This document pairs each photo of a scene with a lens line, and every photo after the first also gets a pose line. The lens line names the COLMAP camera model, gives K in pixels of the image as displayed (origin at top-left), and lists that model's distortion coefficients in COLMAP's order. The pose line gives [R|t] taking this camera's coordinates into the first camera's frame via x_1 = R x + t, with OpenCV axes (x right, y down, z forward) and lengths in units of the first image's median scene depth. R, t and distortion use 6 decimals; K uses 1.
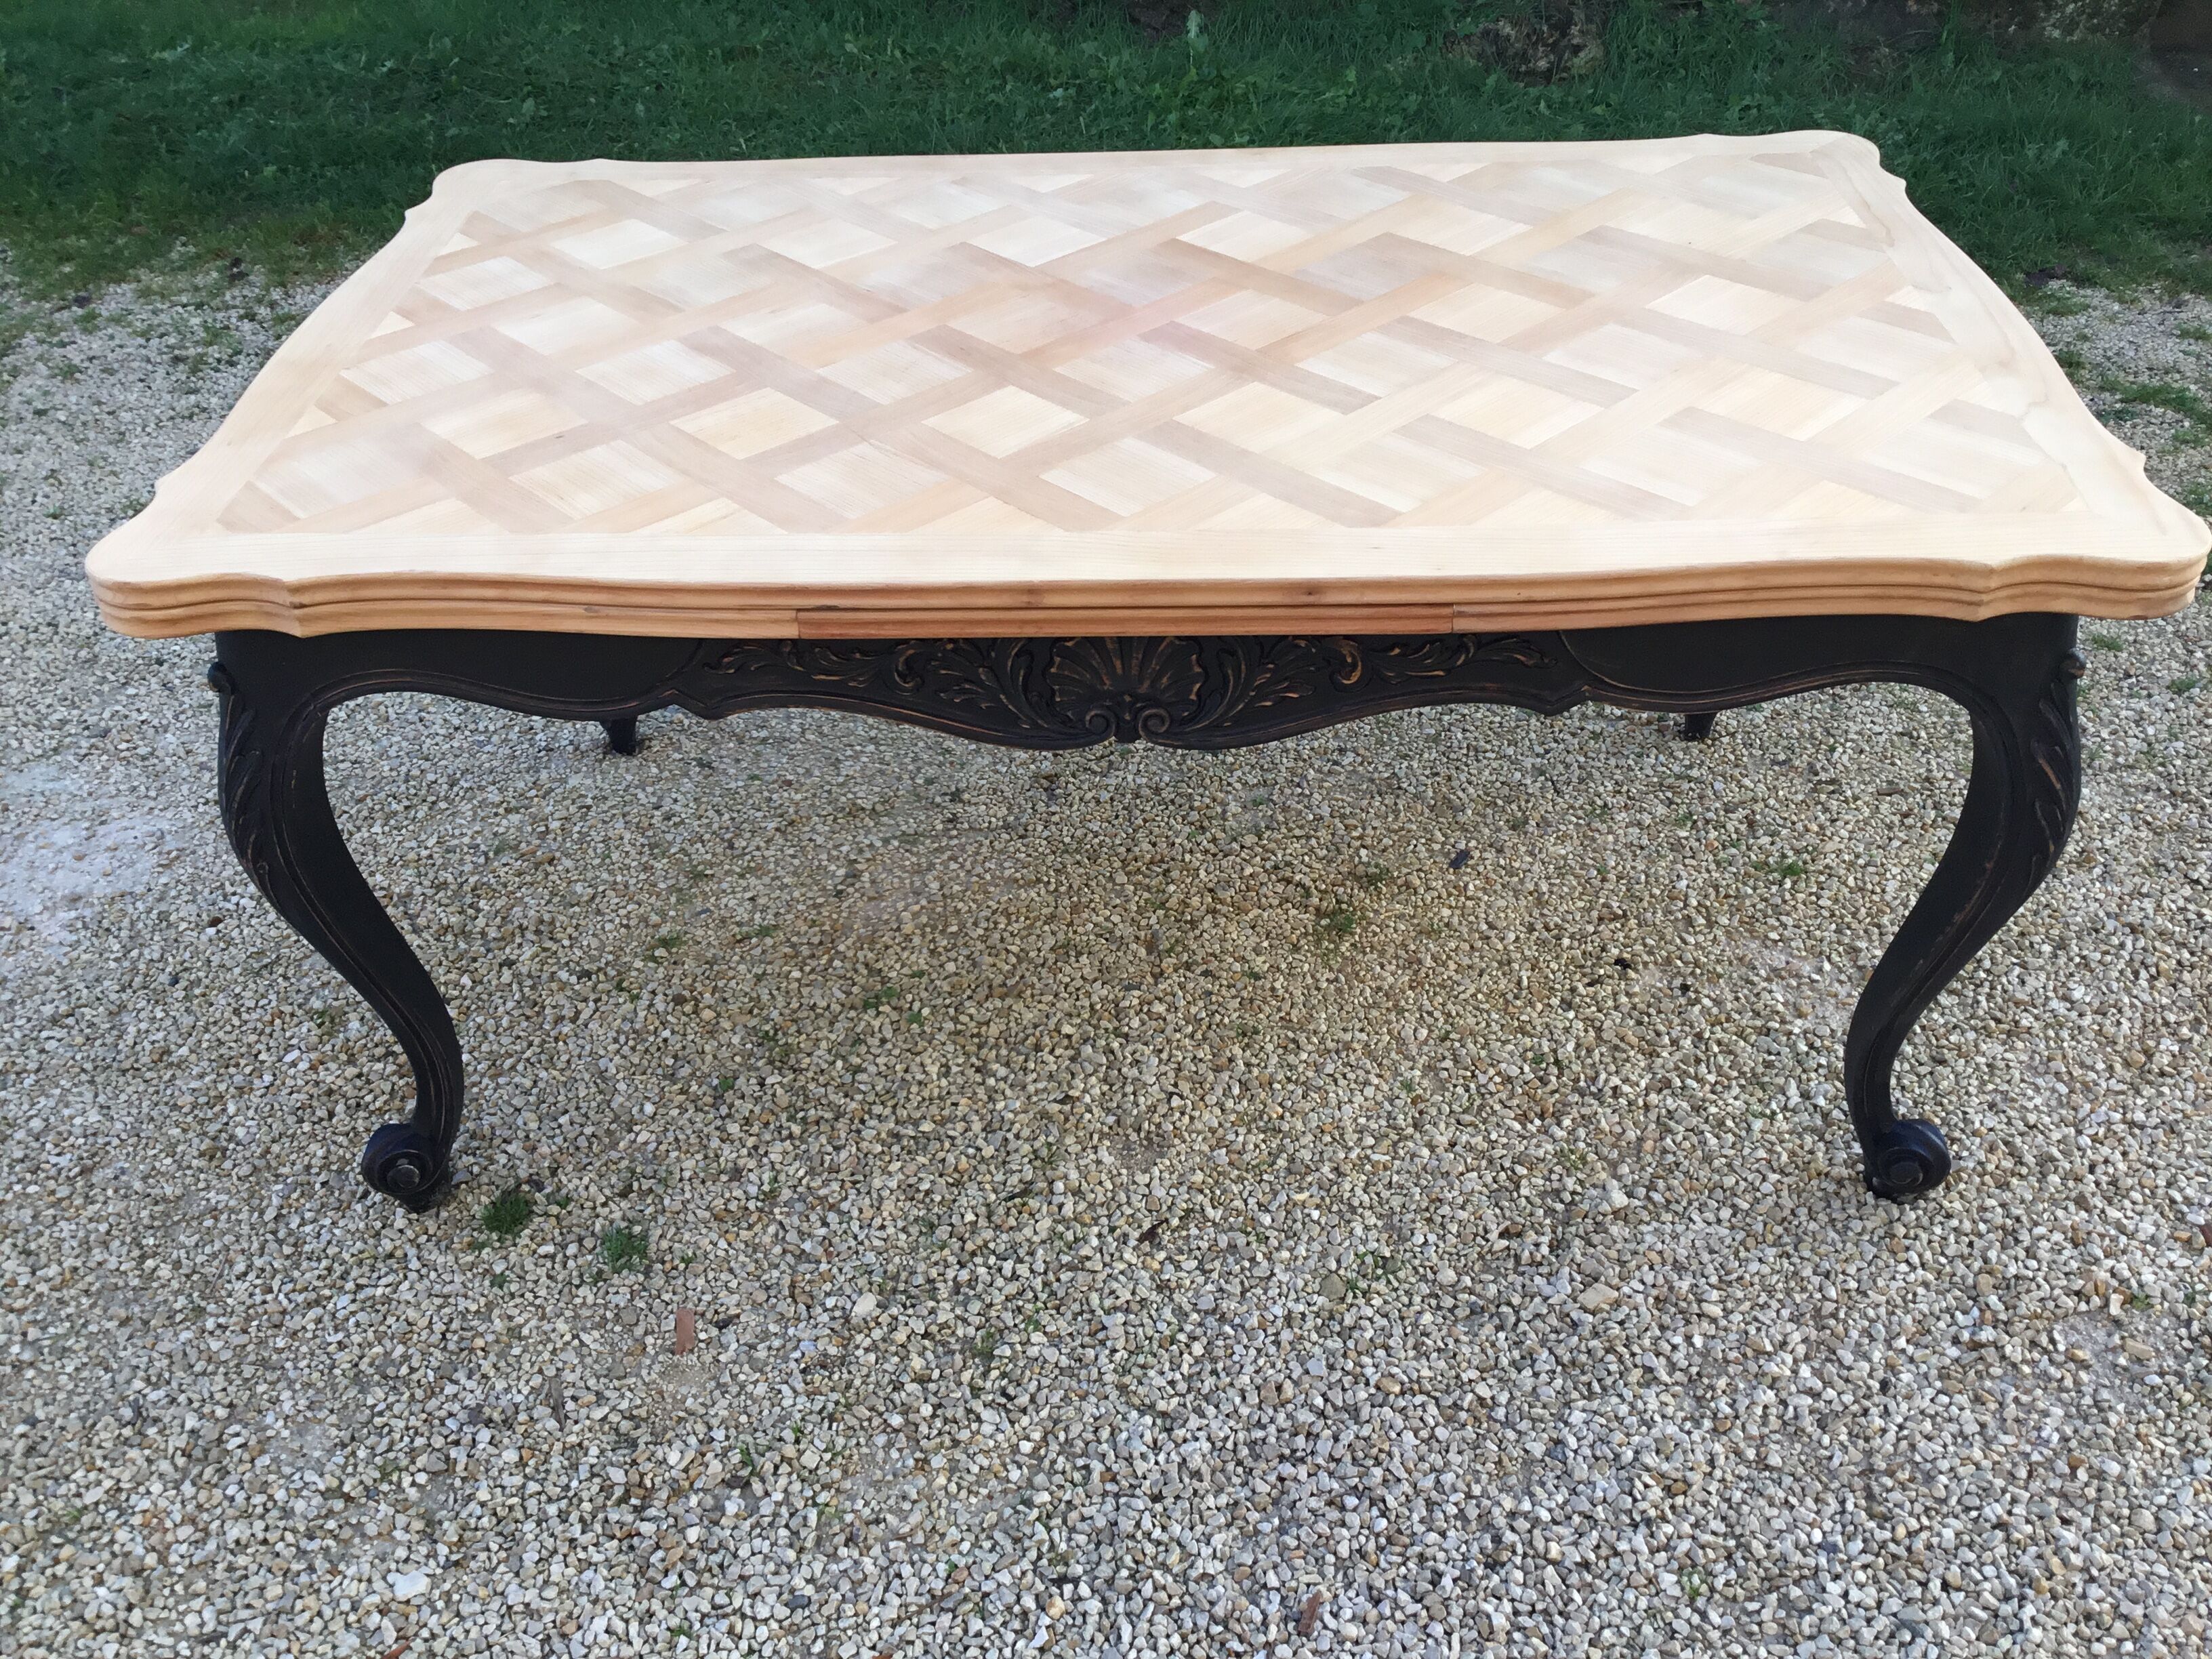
lens RADIAL K [[1946.7, 0, 1114.8], [0, 1946.7, 836.5], [0, 0, 1]] dist [0.116974, -0.205221]
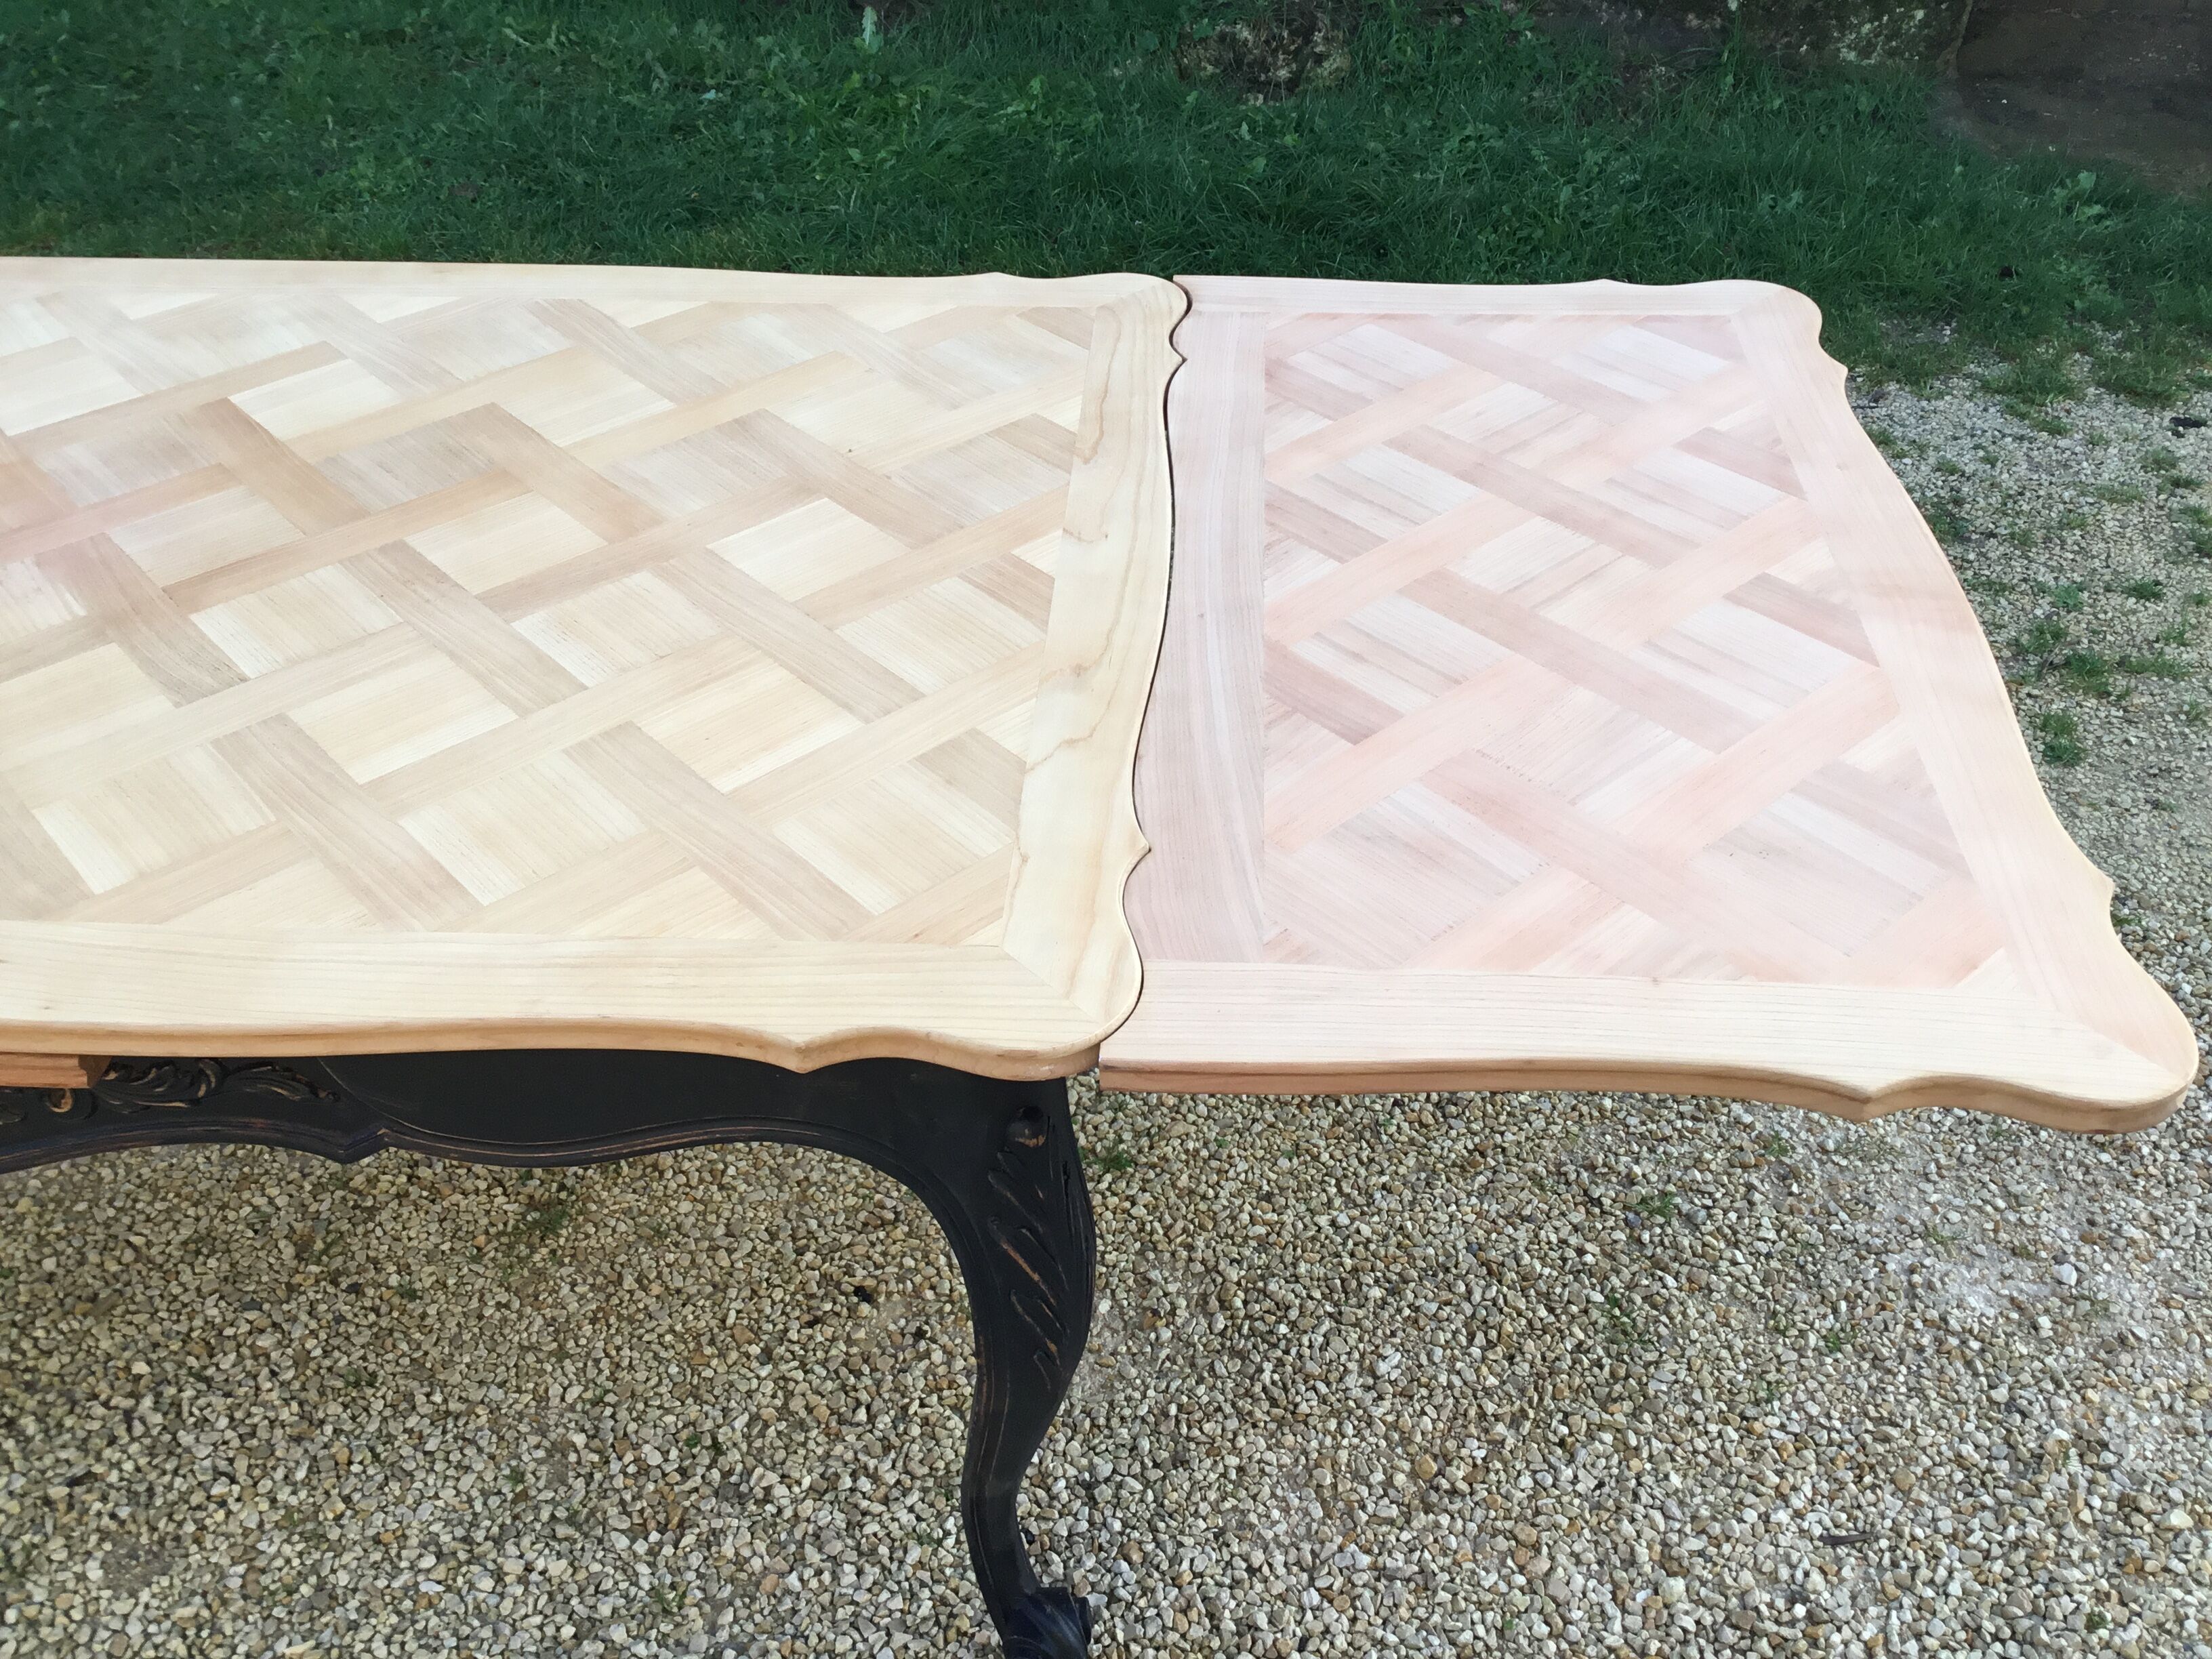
lens RADIAL K [[1946.7, 0, 1111.0], [0, 1946.7, 832.9], [0, 0, 1]] dist [0.116974, -0.205221]
pose [[0.999343, 0.034531, -0.011012, 0.390519], [-0.034194, 0.998983, 0.029401, -0.164419], [0.012016, -0.029006, 0.999507, 0.209583]]
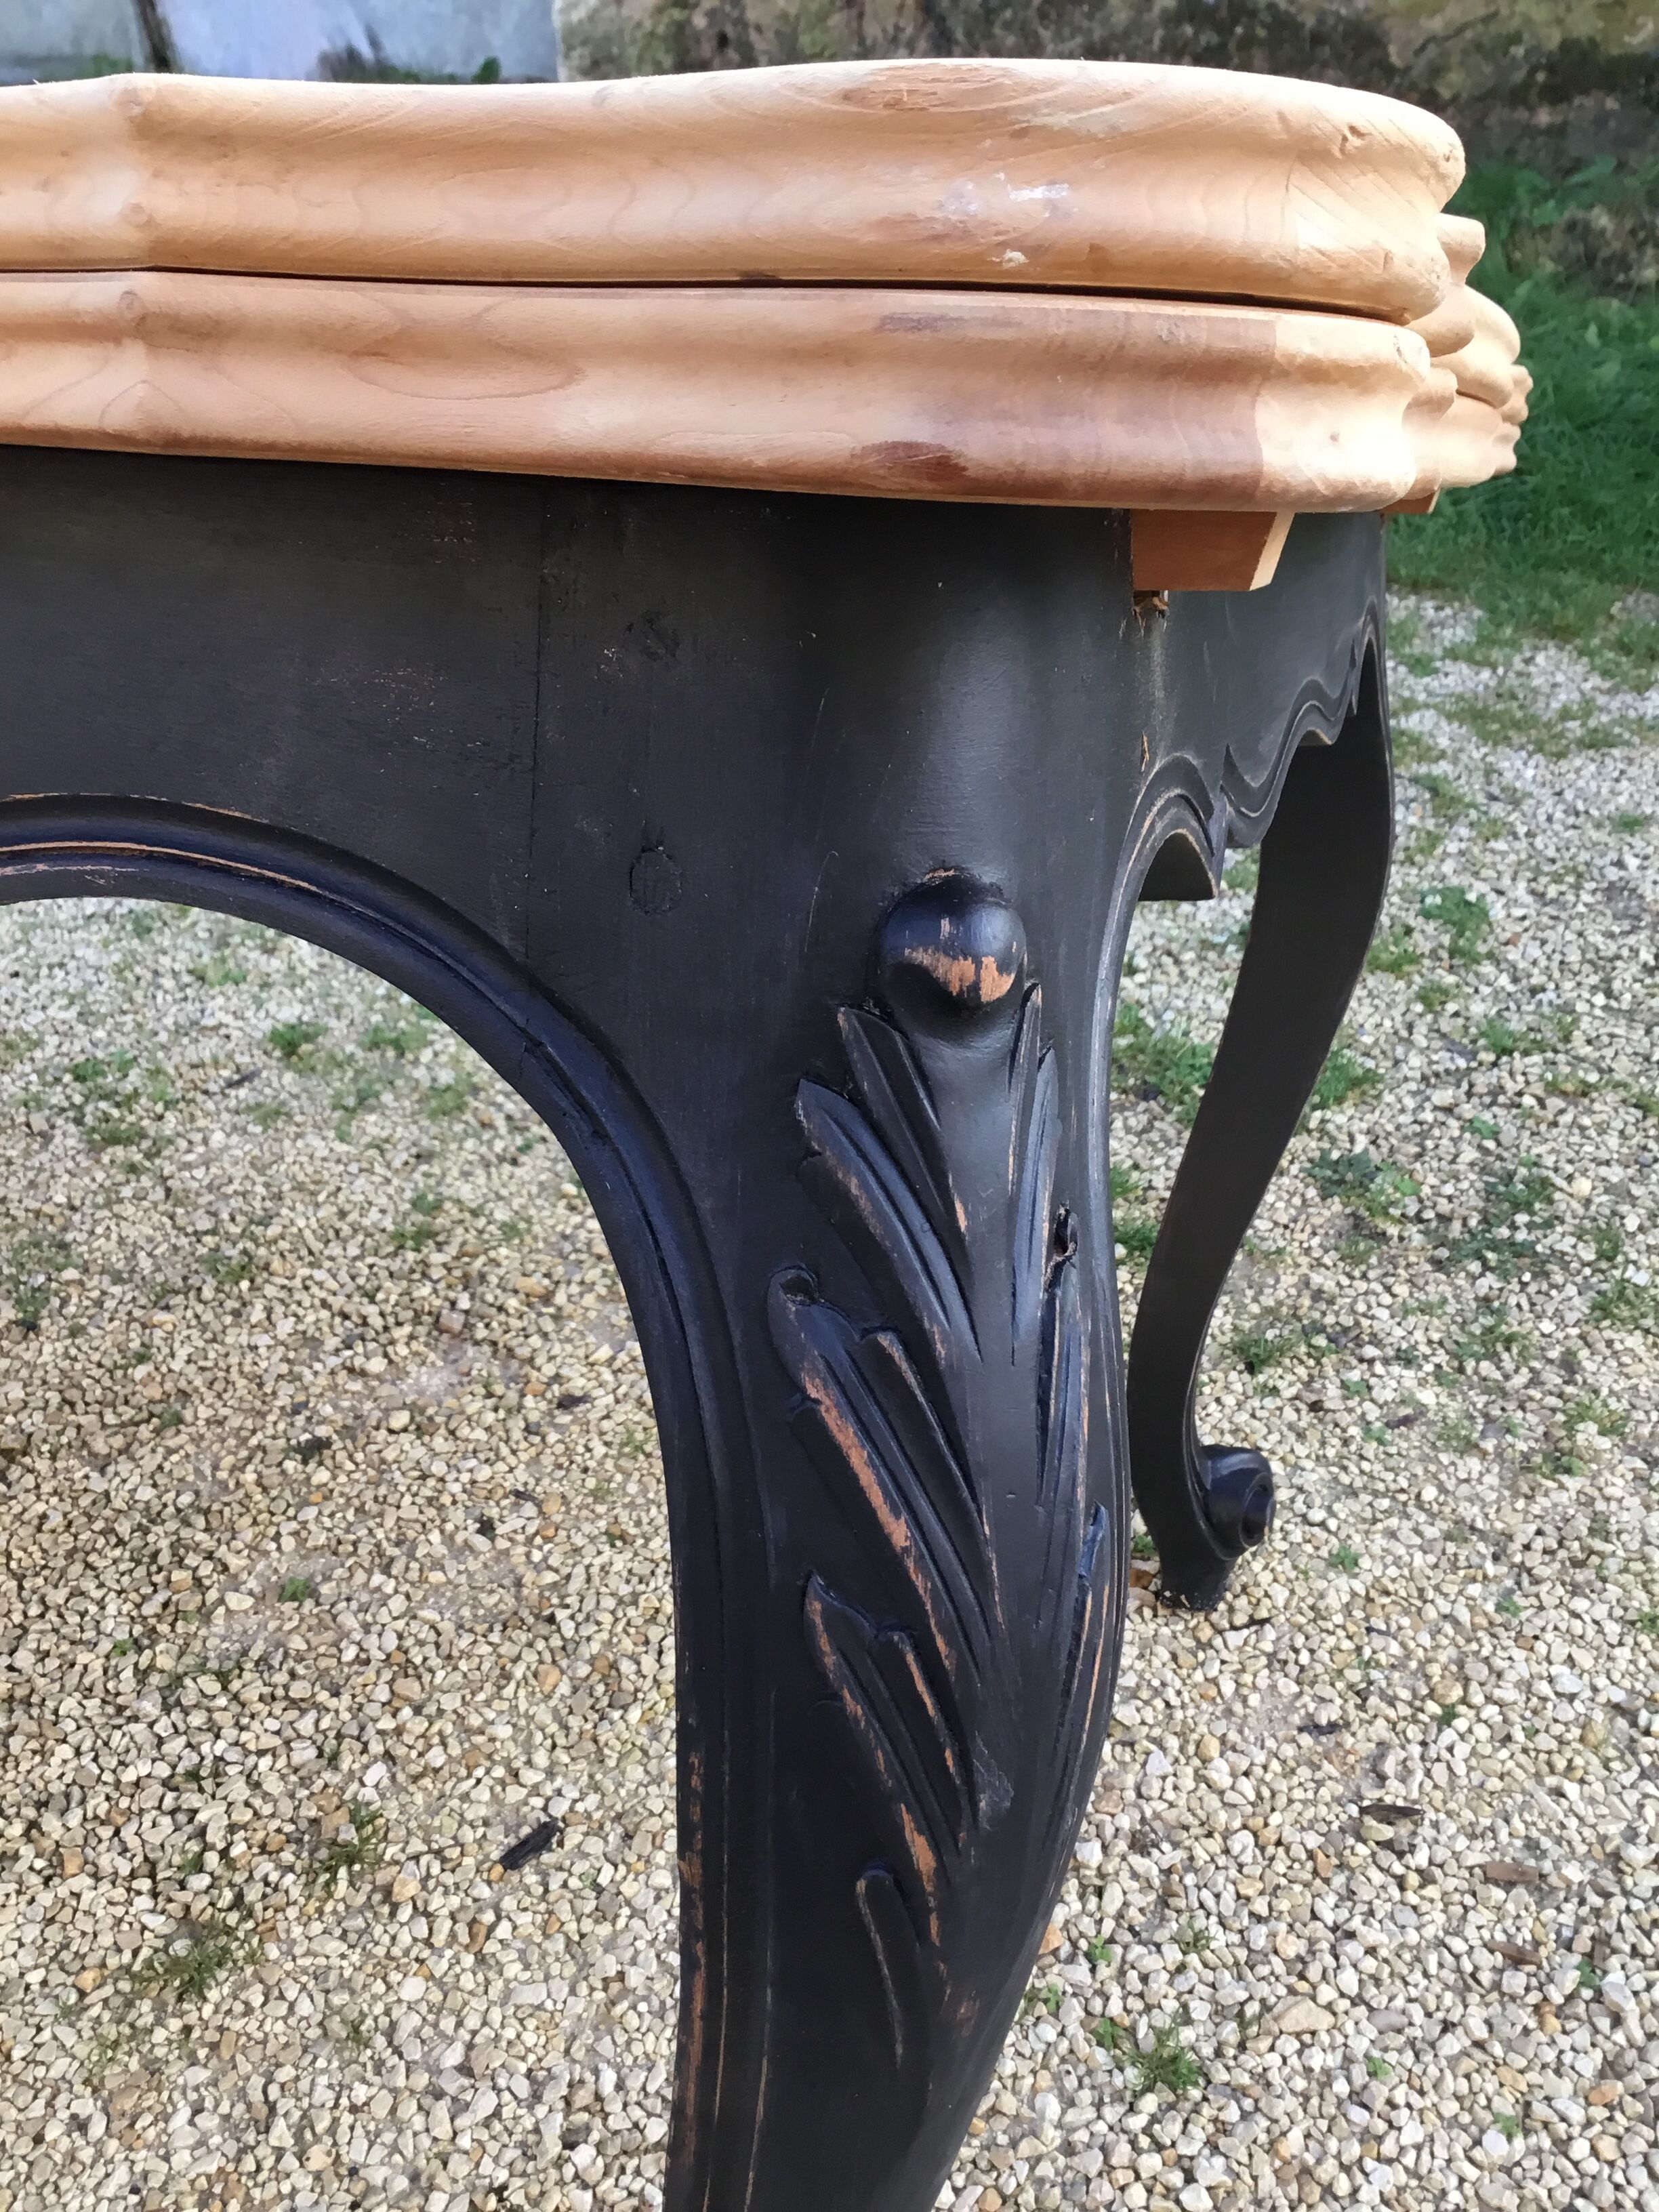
lens RADIAL K [[1946.7, 0, 846.9], [0, 1946.7, 1132.6], [0, 0, 1]] dist [0.116974, -0.205221]
pose [[0.958163, 0.156914, -0.239376, 0.392410], [-0.146753, 0.987363, 0.059814, -0.234284], [0.245737, -0.022183, 0.969083, 0.630725]]
